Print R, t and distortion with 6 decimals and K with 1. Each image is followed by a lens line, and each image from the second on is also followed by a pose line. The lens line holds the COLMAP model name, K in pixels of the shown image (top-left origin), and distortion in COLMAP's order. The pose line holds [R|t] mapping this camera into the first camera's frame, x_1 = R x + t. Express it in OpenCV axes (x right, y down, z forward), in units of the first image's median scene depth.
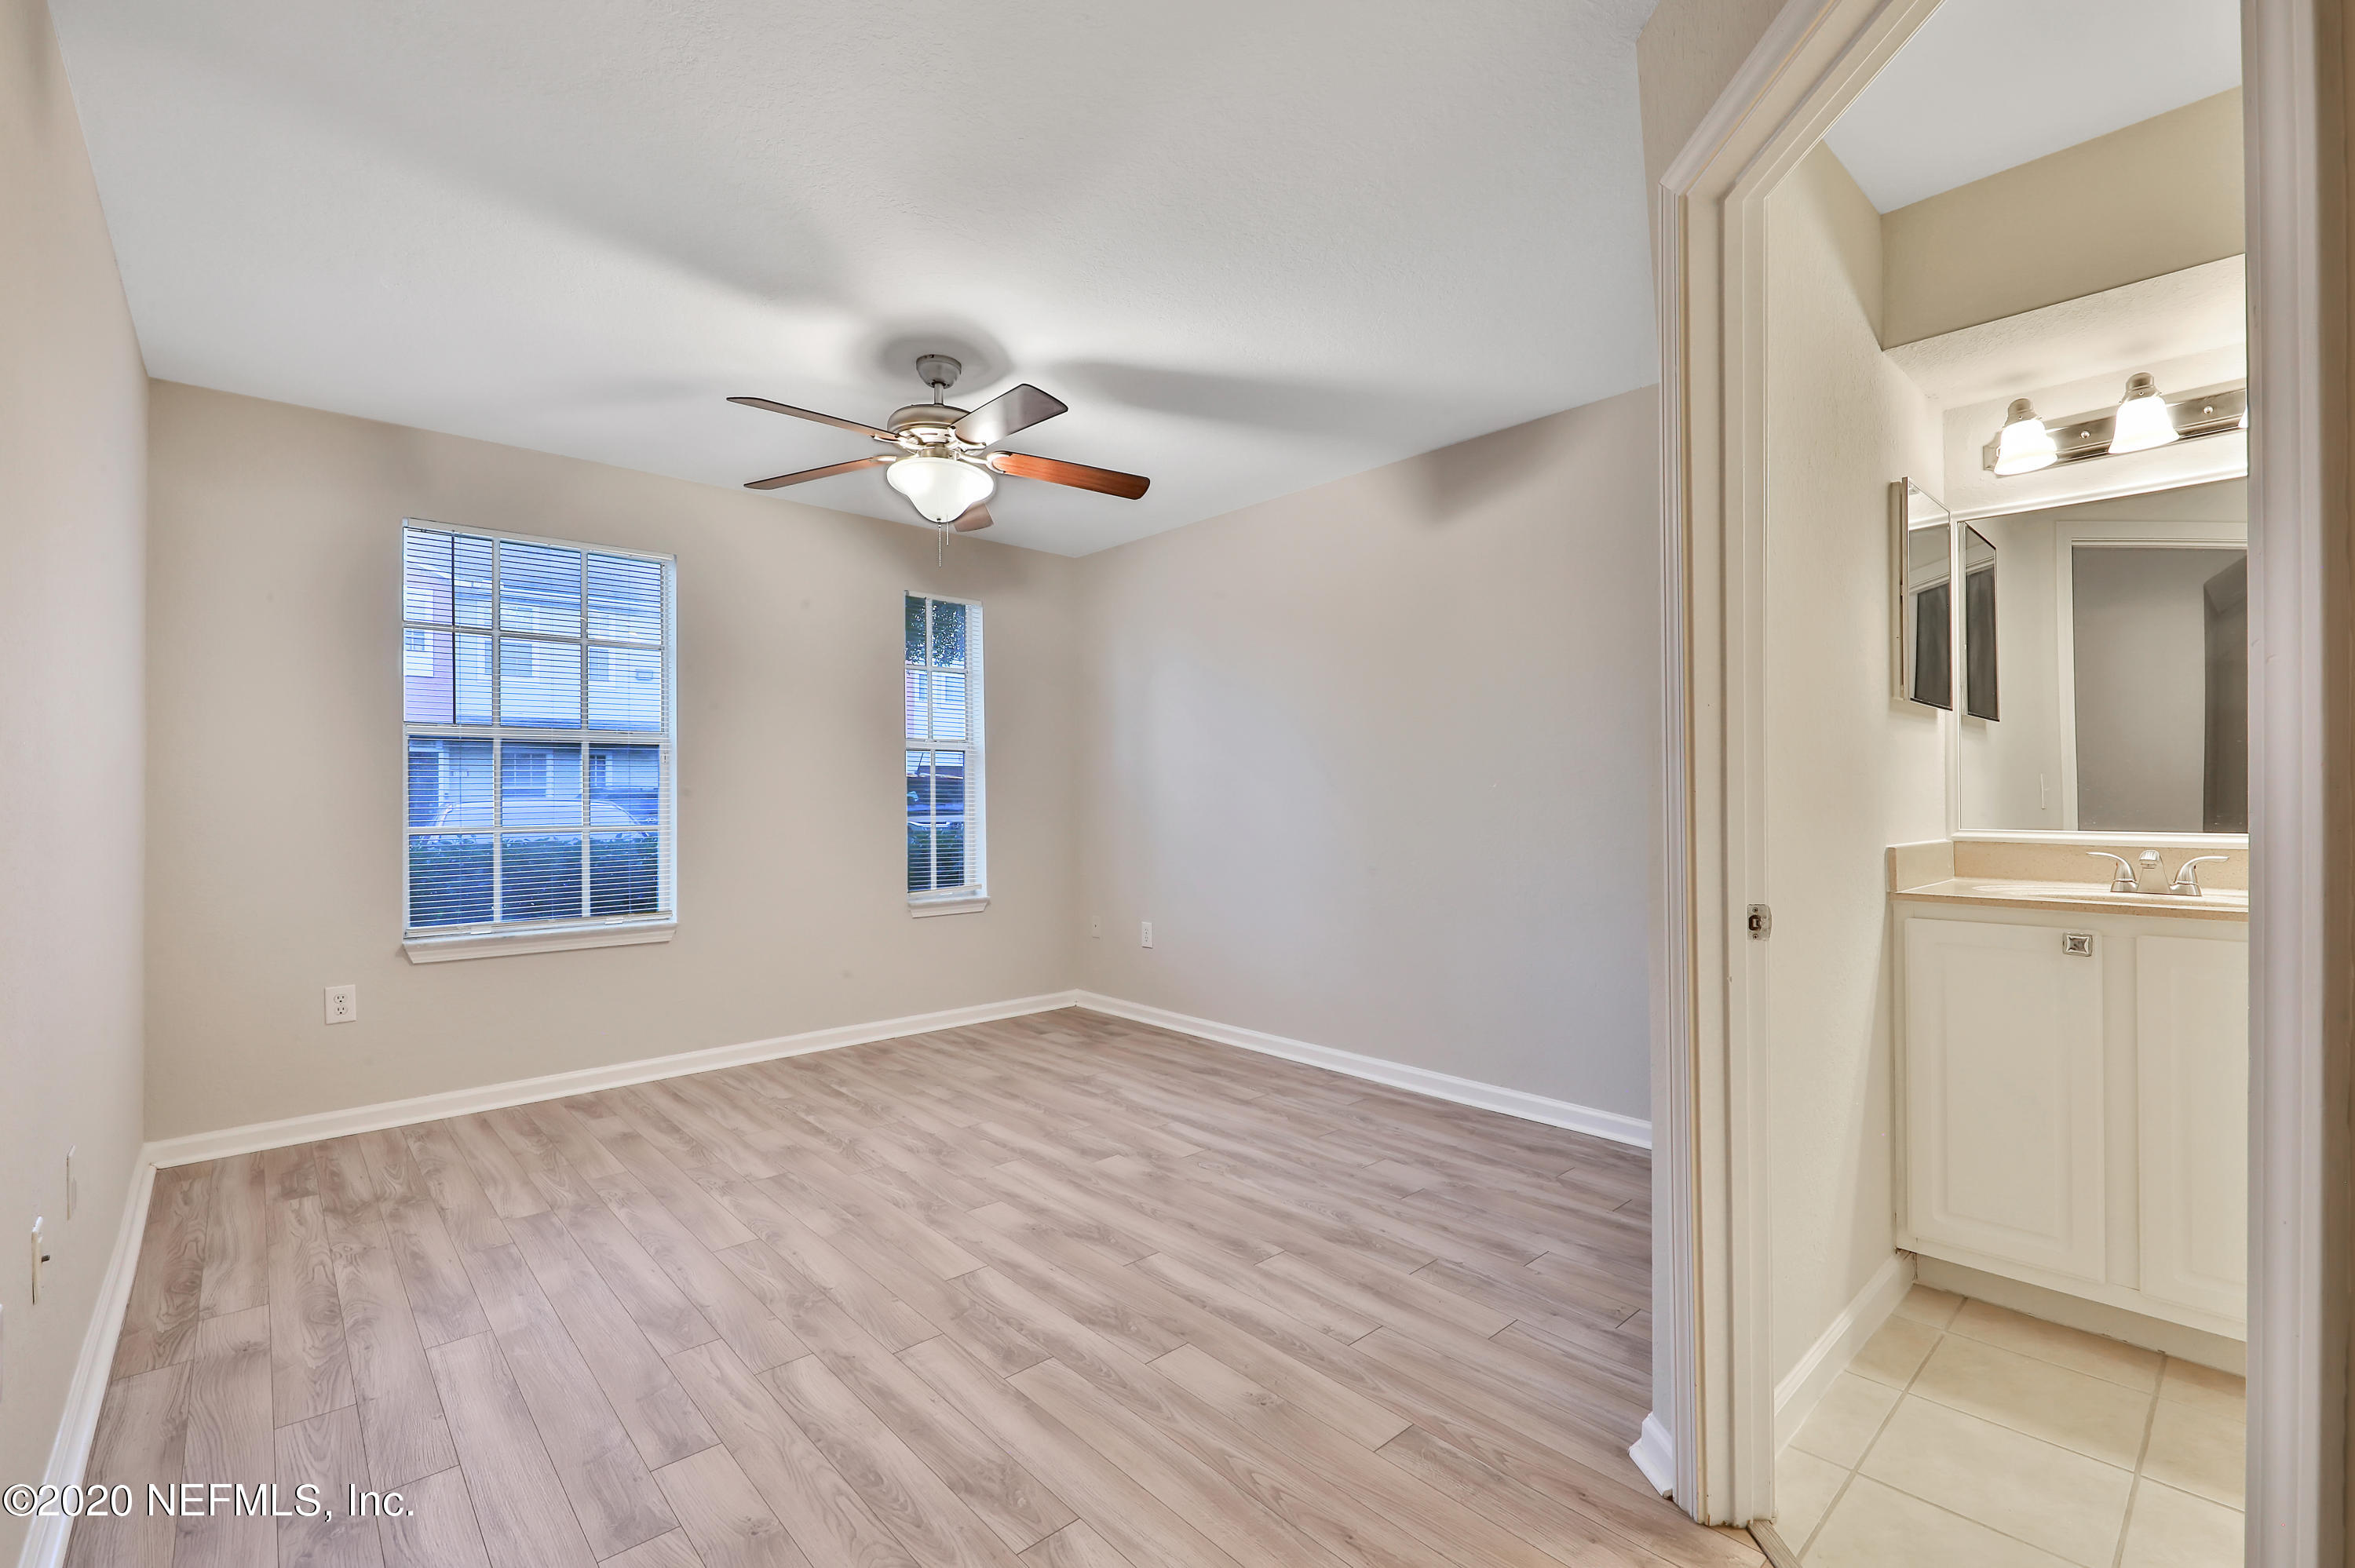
lens RADIAL K [[1008.4, 0, 1177.5], [0, 1008.4, 784.0], [0, 0, 1]] dist [-0.000114, -0.000024]
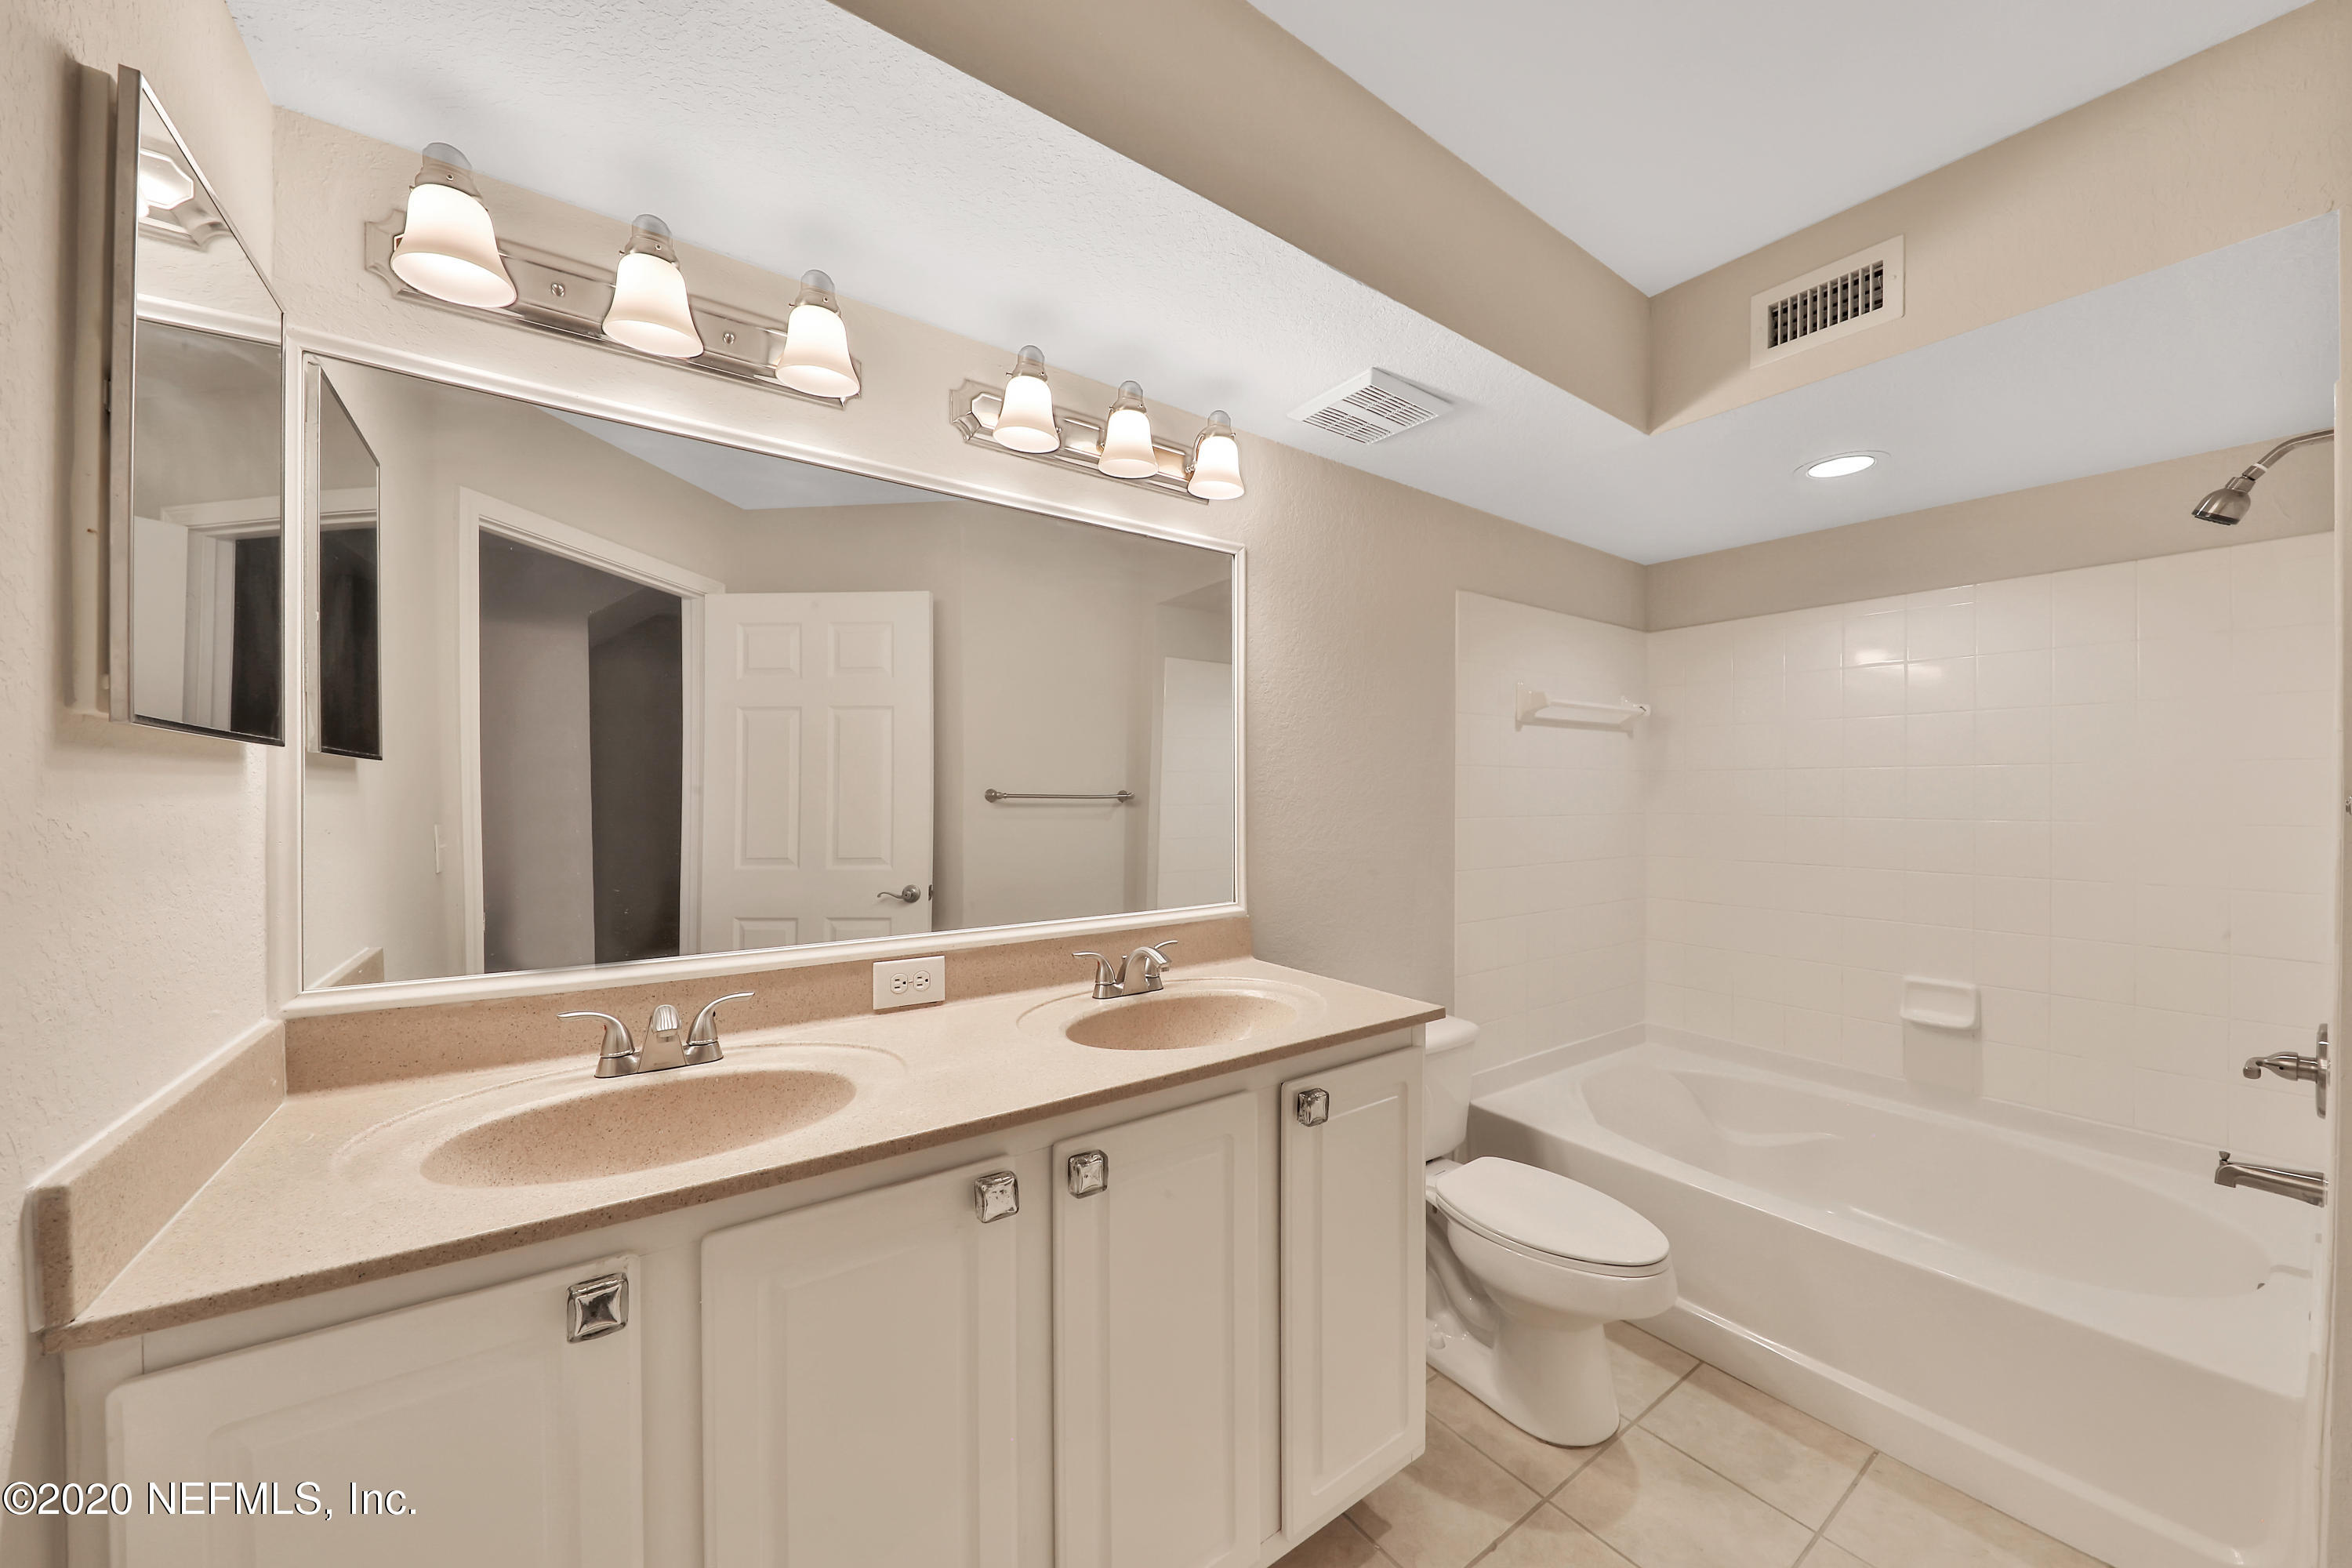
lens RADIAL K [[833.3, 0, 1176.0], [0, 833.3, 784.0], [0, 0, 1]] dist [-0.003263, 0.000048]
pose [[0.100101, 0.003216, 0.994972, 0.686341], [-0.006272, 0.999977, -0.002601, -0.089945], [-0.994958, -0.005980, 0.100119, 0.885633]]
